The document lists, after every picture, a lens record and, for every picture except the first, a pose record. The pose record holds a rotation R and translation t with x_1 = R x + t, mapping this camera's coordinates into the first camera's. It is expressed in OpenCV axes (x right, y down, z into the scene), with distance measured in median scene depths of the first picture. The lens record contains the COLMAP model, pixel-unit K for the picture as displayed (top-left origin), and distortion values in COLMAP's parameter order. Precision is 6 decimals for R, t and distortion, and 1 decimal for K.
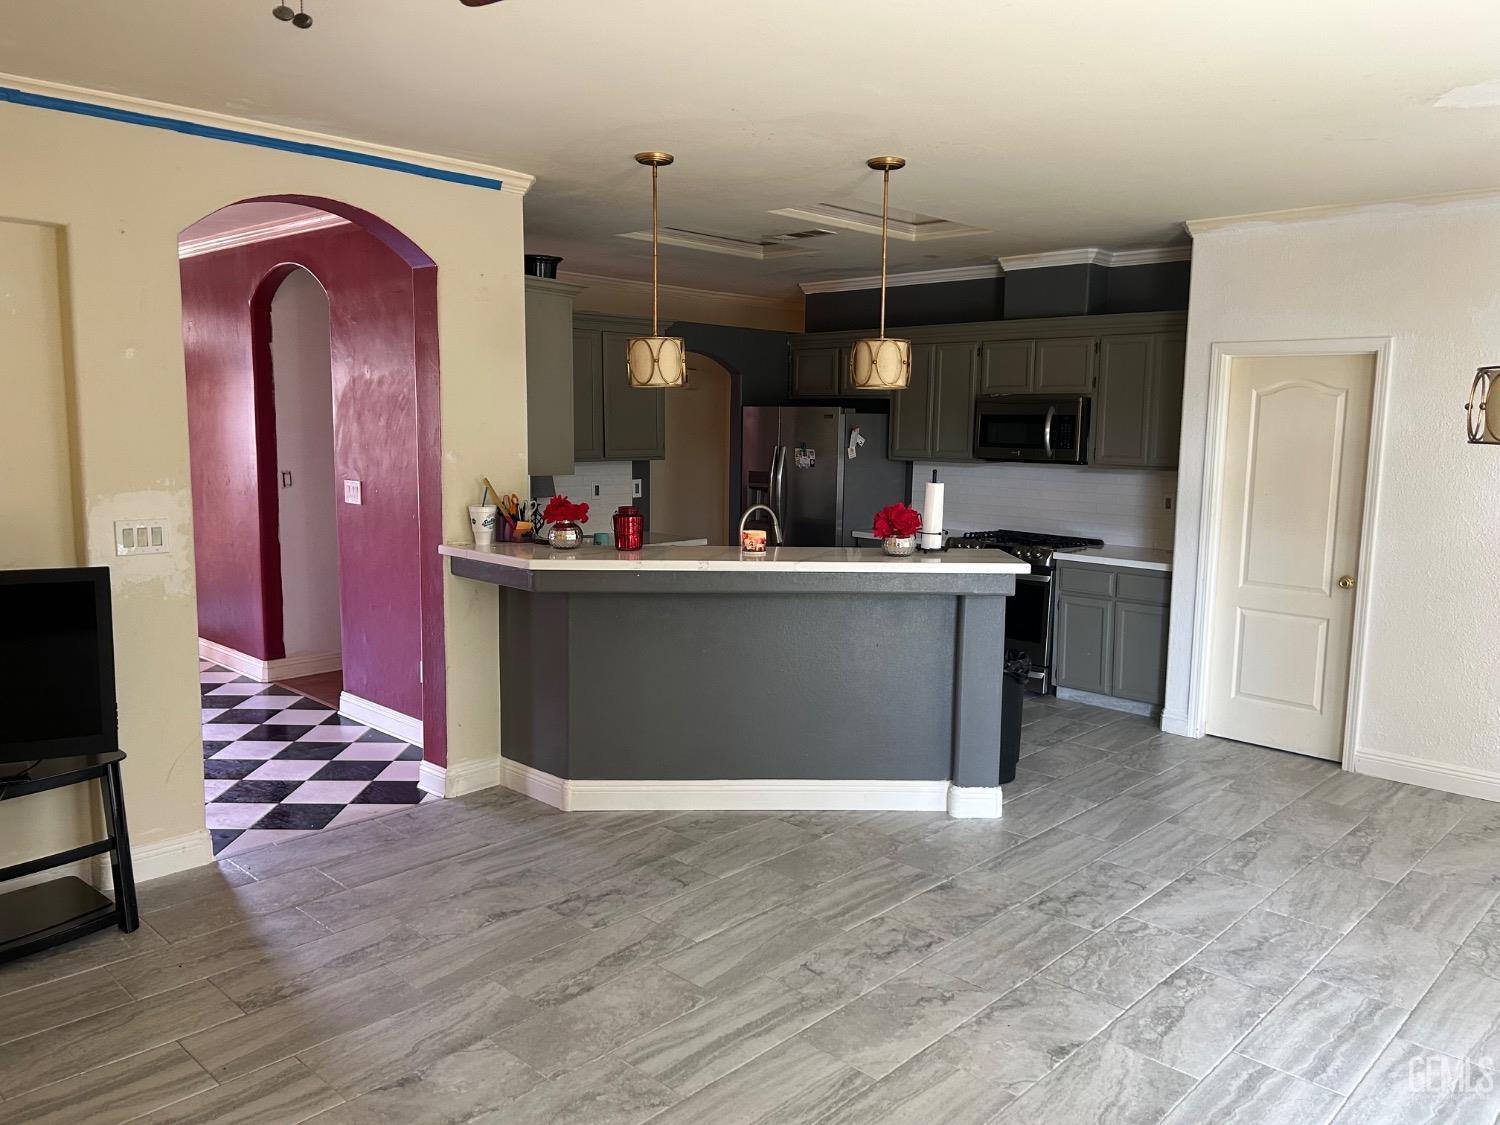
lens RADIAL K [[1121.6, 0, 750.0], [0, 1121.6, 562.5], [0, 0, 1]] dist [0.078728, -0.085826]
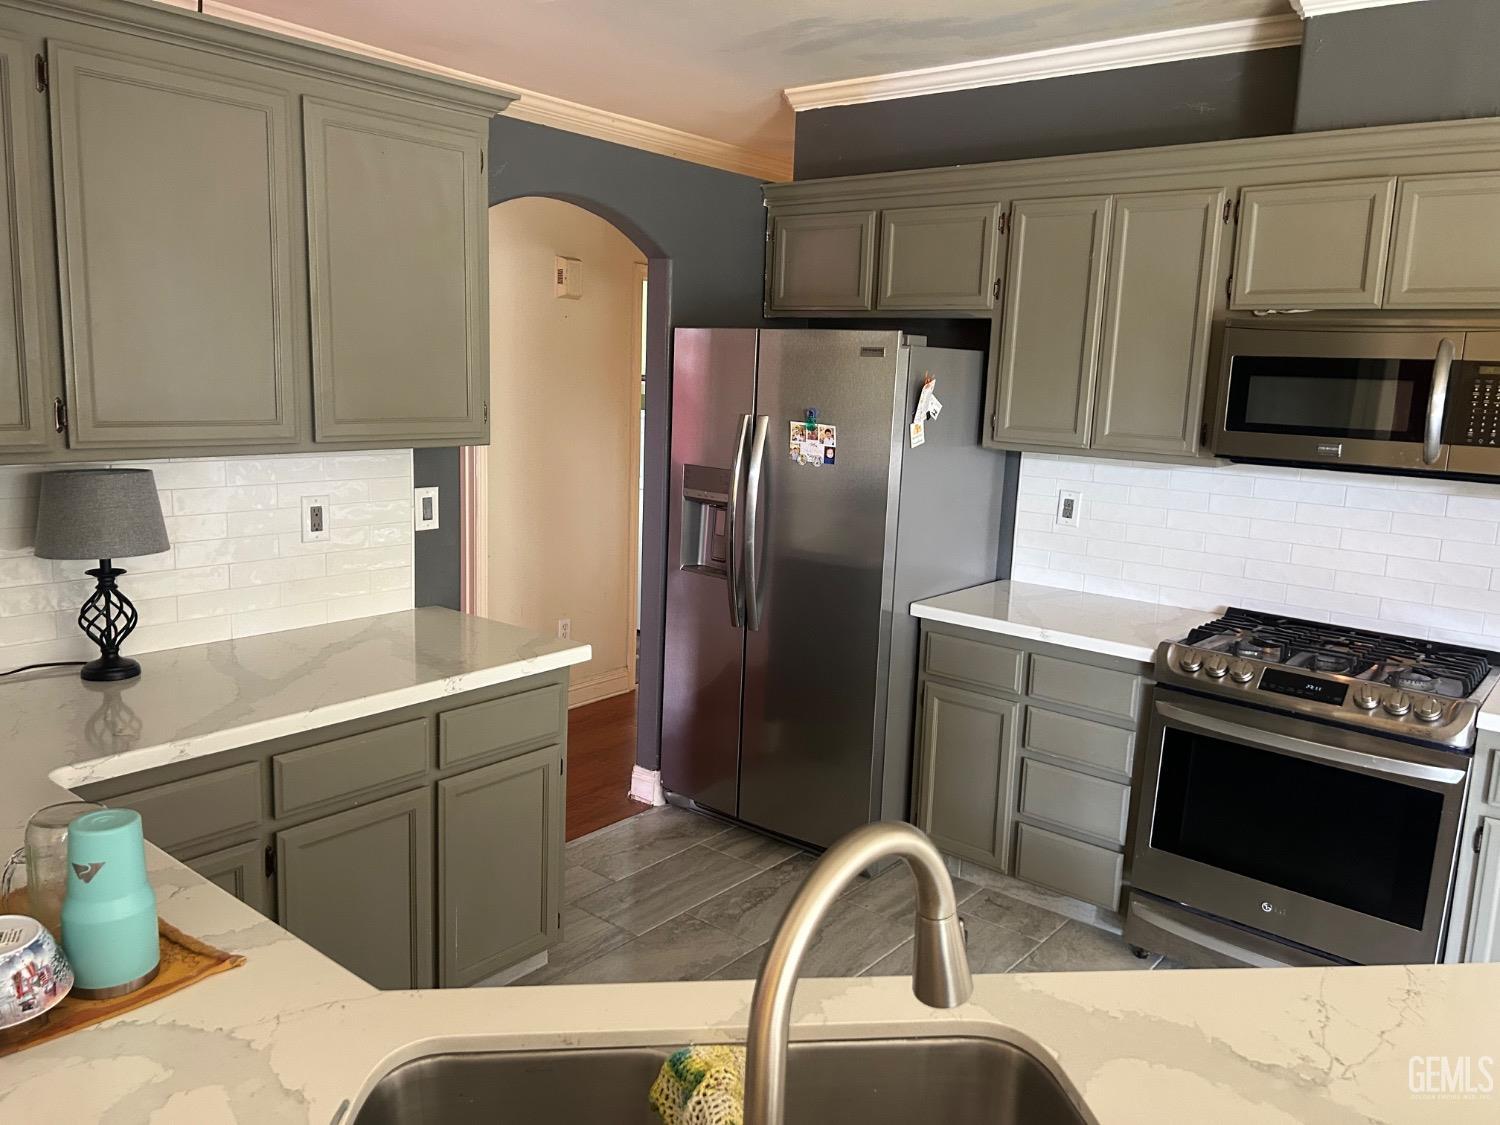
lens RADIAL K [[1121.6, 0, 750.0], [0, 1121.6, 562.5], [0, 0, 1]] dist [0.078728, -0.085826]
pose [[0.995709, 0.012131, 0.091736, -0.019997], [-0.016477, 0.998770, 0.046763, -0.074223], [-0.091056, -0.048074, 0.994685, 0.617653]]
